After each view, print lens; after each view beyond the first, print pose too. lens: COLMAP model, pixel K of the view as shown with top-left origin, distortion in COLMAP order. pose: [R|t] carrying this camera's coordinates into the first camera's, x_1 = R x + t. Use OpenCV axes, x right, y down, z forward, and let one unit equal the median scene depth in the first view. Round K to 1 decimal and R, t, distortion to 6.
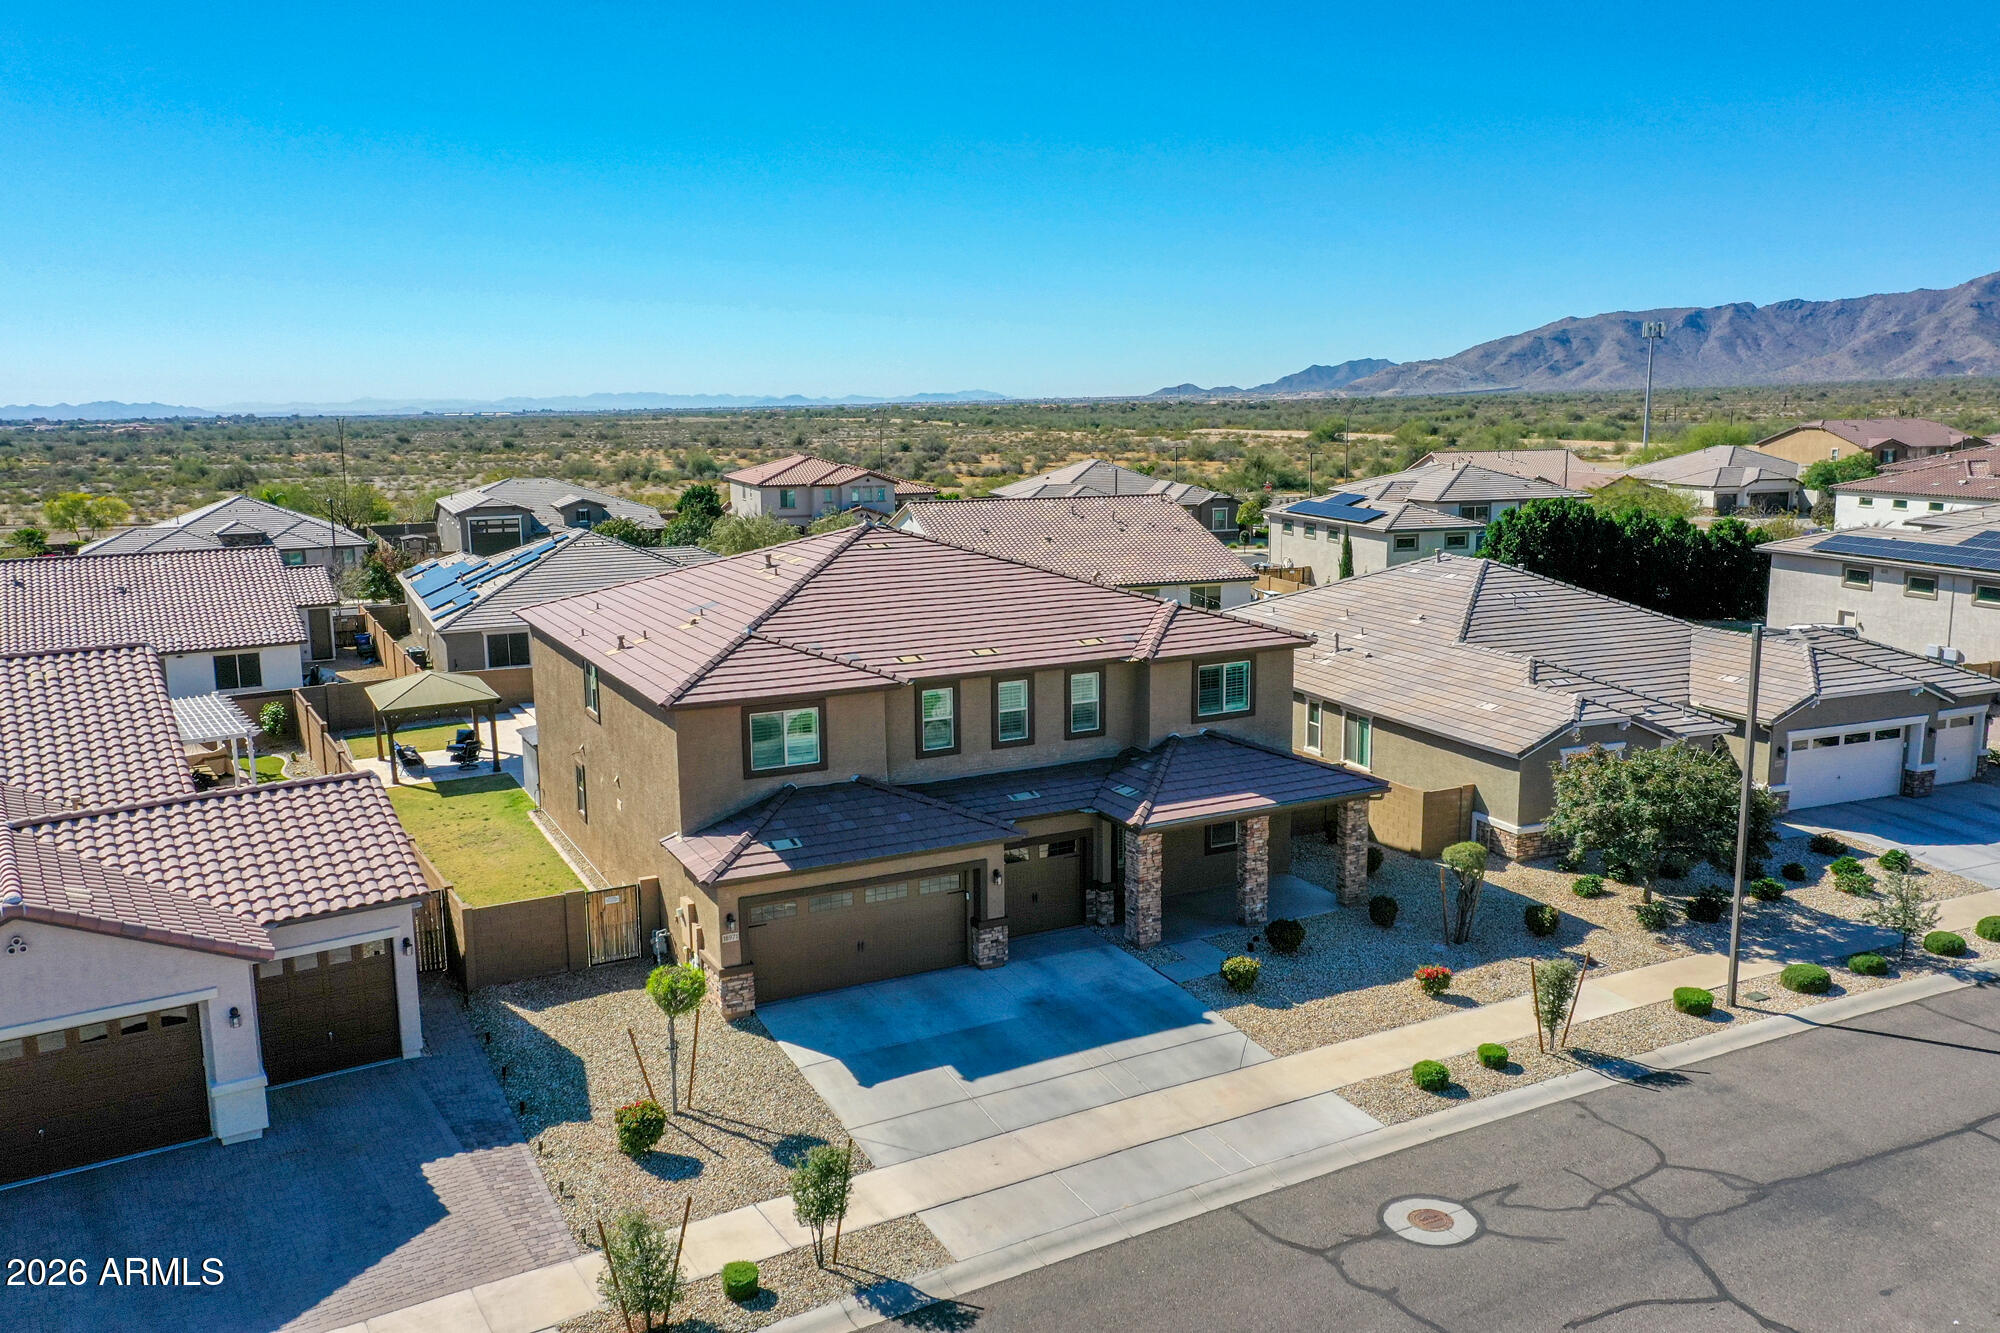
lens RADIAL K [[1568.4, 0, 1007.9], [0, 1568.4, 659.0], [0, 0, 1]] dist [-0.007971, -0.020051]
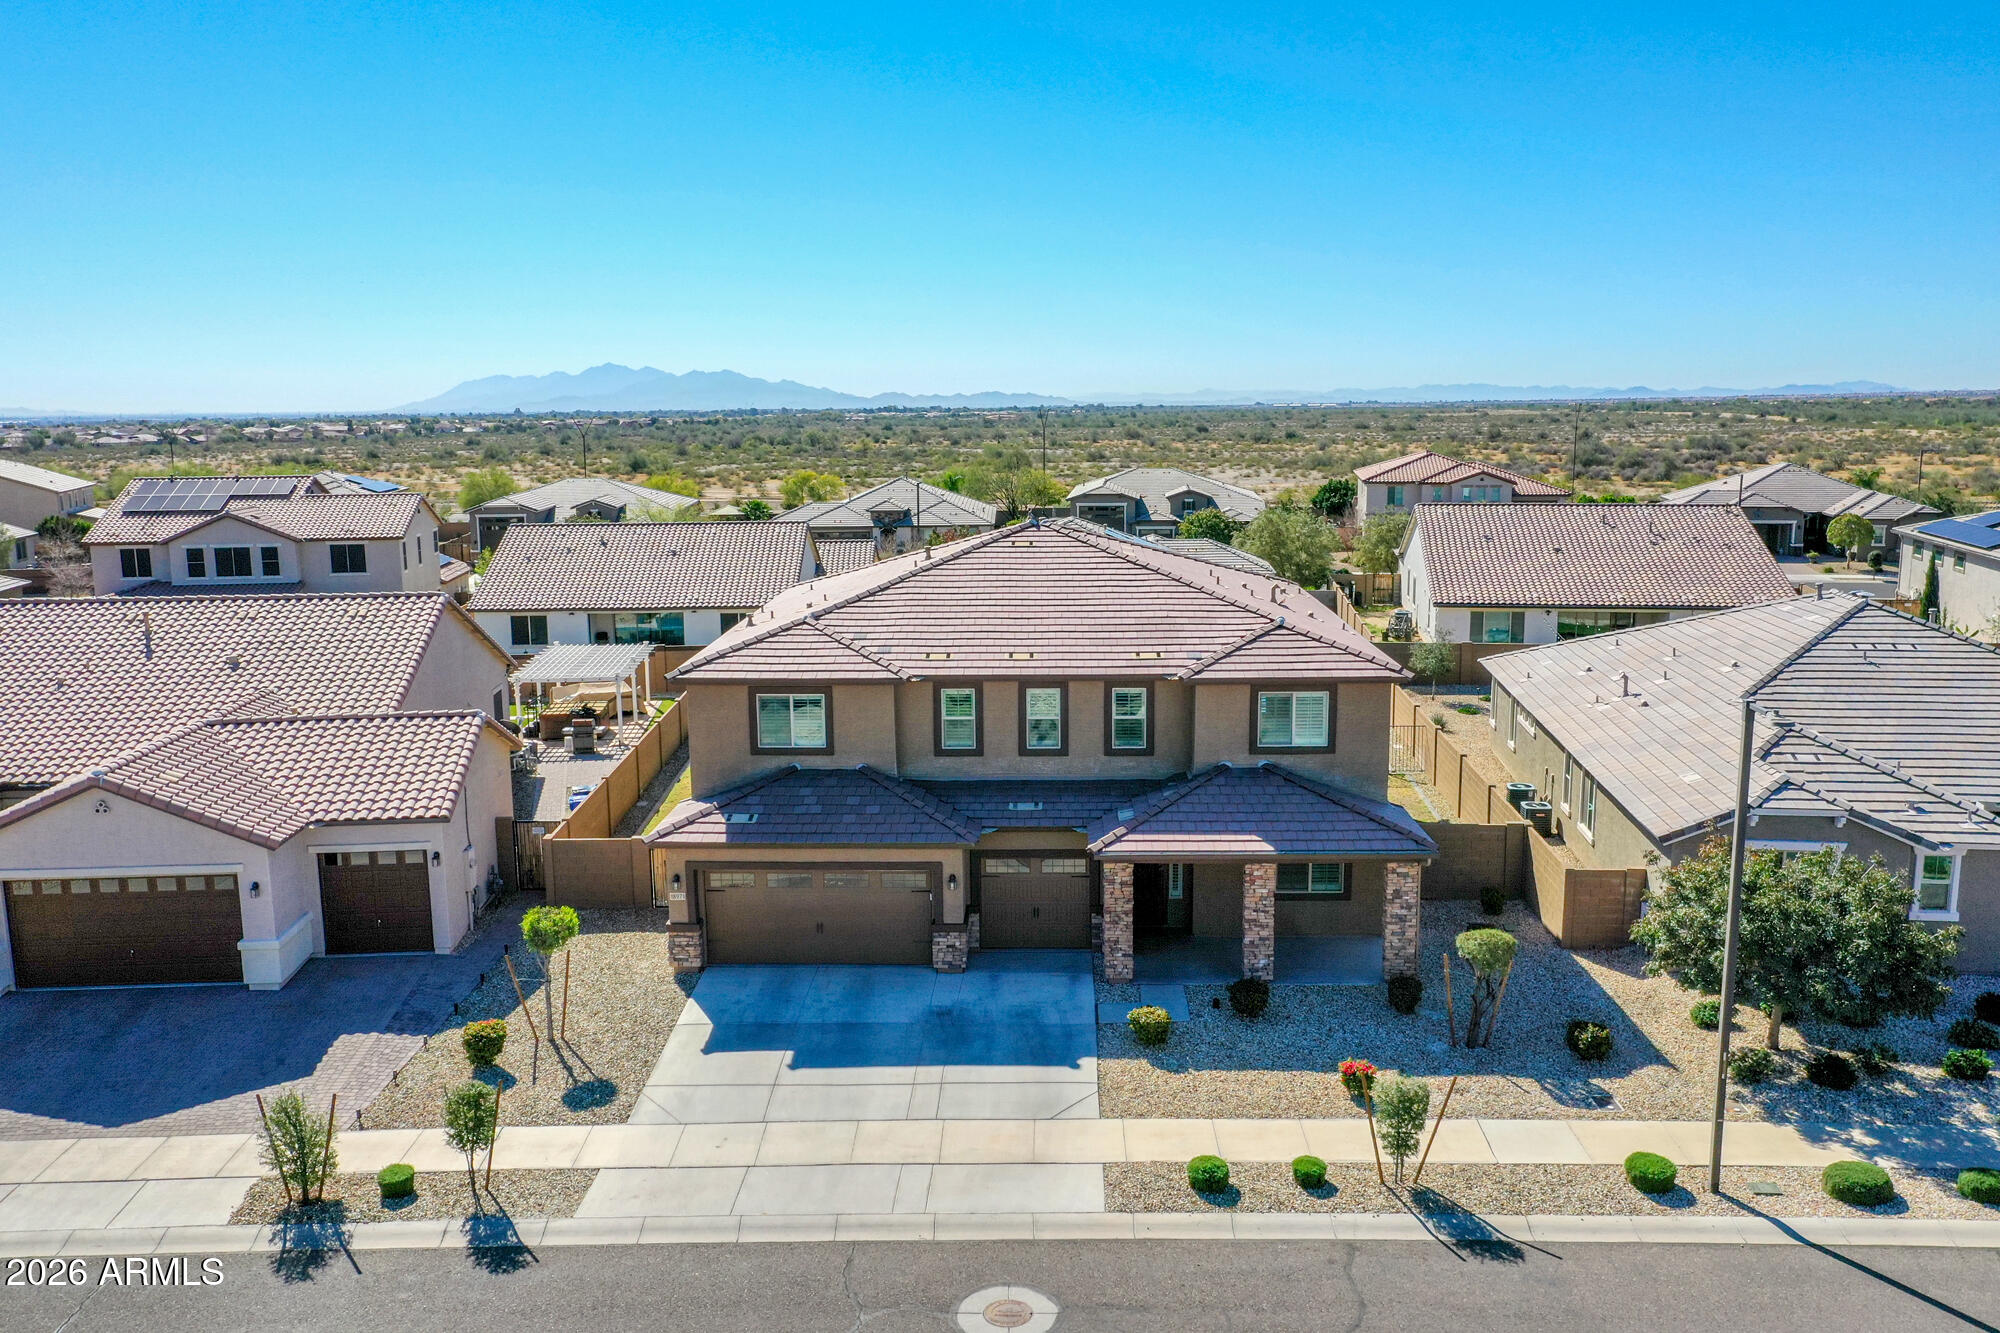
lens RADIAL K [[1568.4, 0, 997.0], [0, 1568.4, 657.5], [0, 0, 1]] dist [-0.007971, -0.020051]
pose [[0.869251, 0.083099, -0.487336, 0.473475], [-0.080937, 0.996392, 0.025537, -0.028886], [0.487700, 0.017246, 0.872841, 0.142293]]
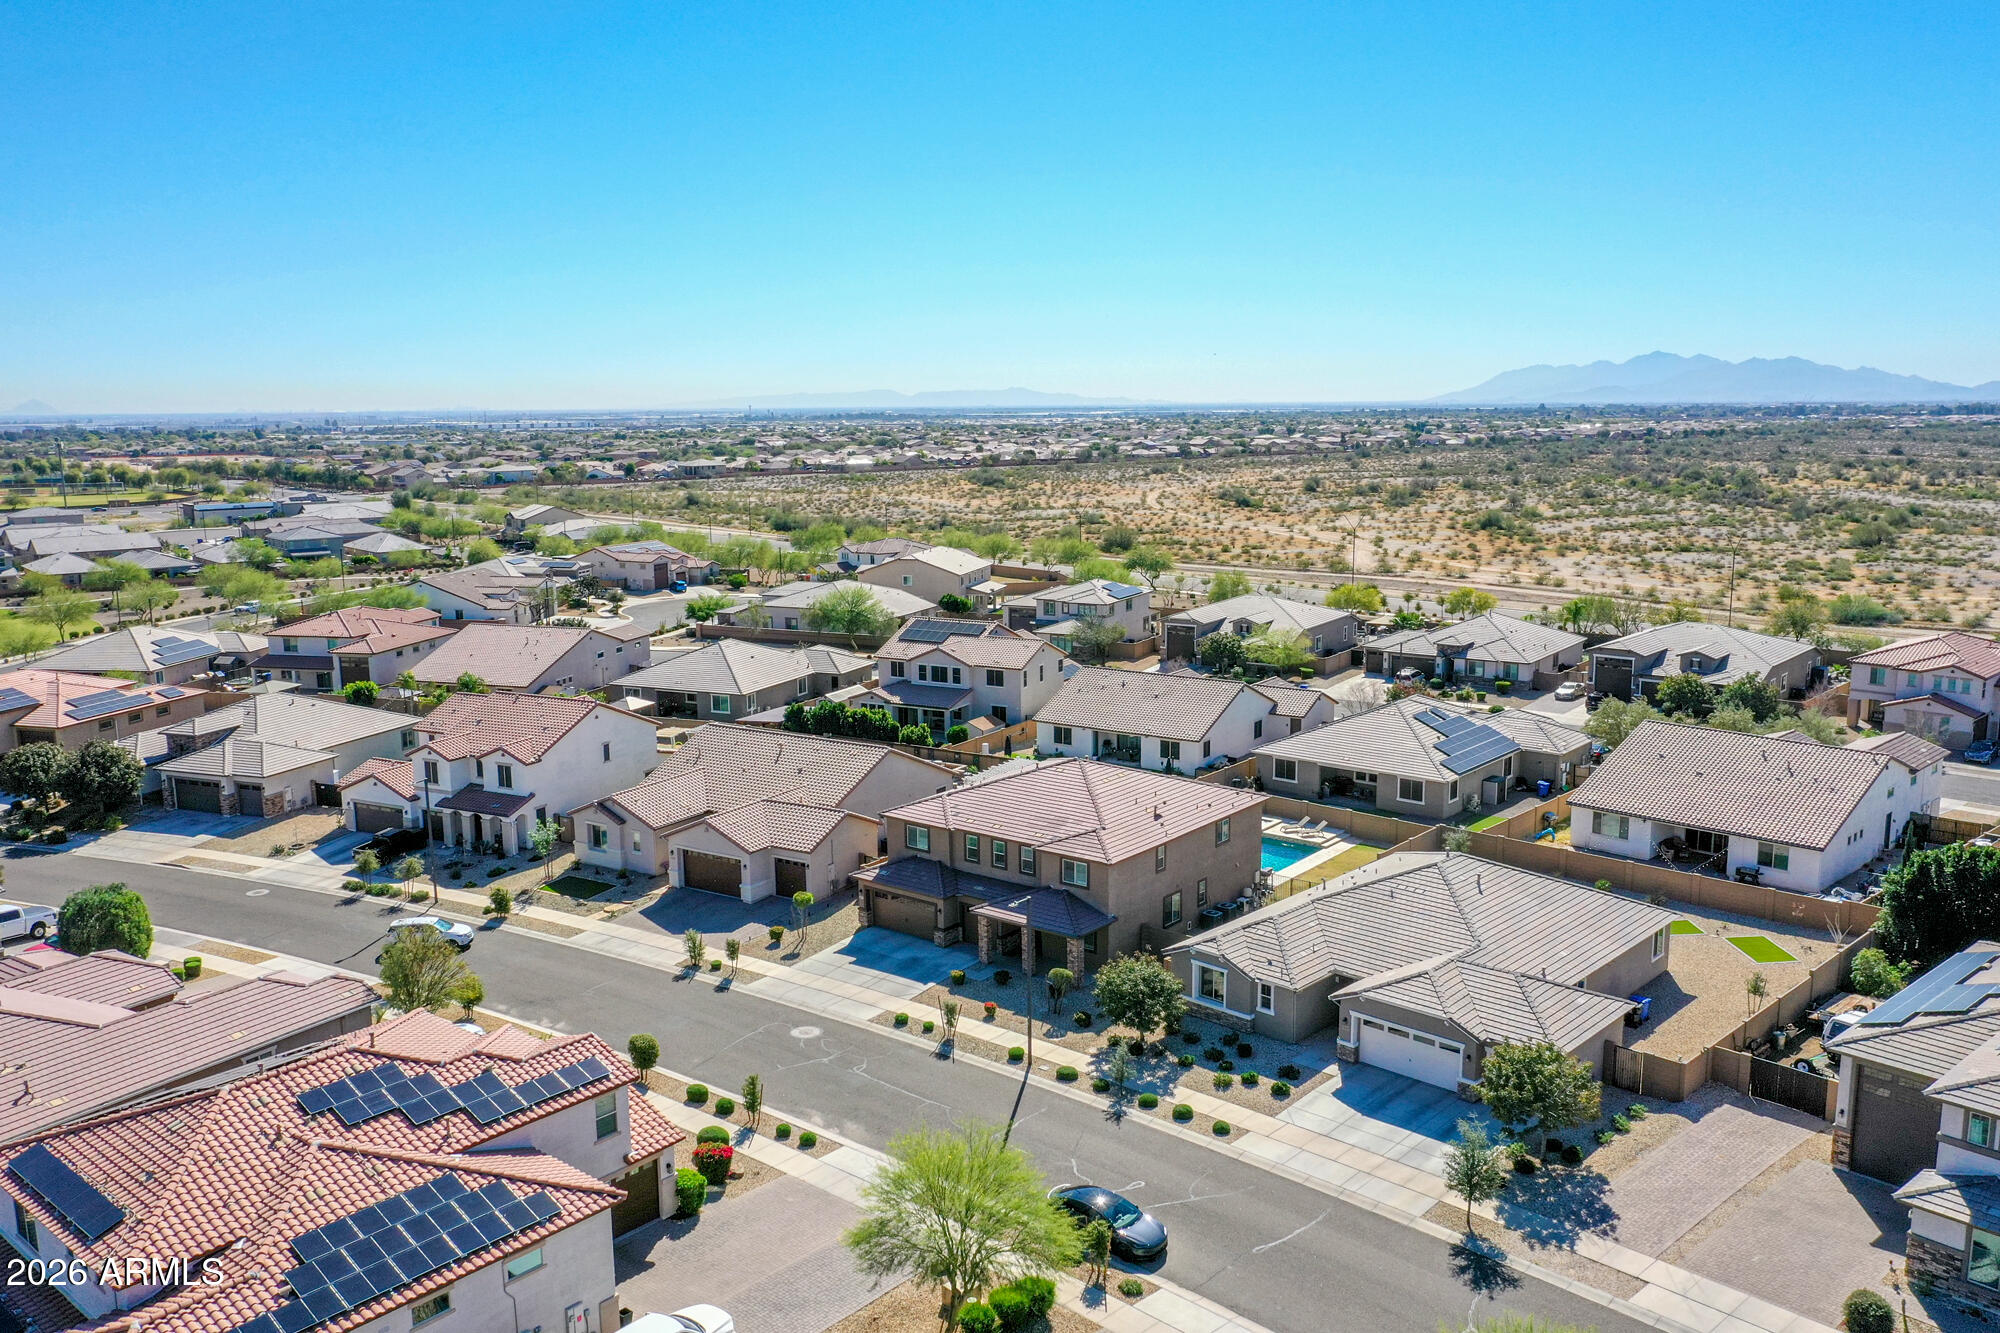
lens RADIAL K [[1568.4, 0, 997.1], [0, 1568.4, 671.2], [0, 0, 1]] dist [-0.007971, -0.020051]
pose [[0.406768, 0.164705, -0.898561, 2.187107], [-0.144100, 0.982867, 0.114926, -0.535038], [0.902095, 0.082734, 0.423533, -0.027131]]
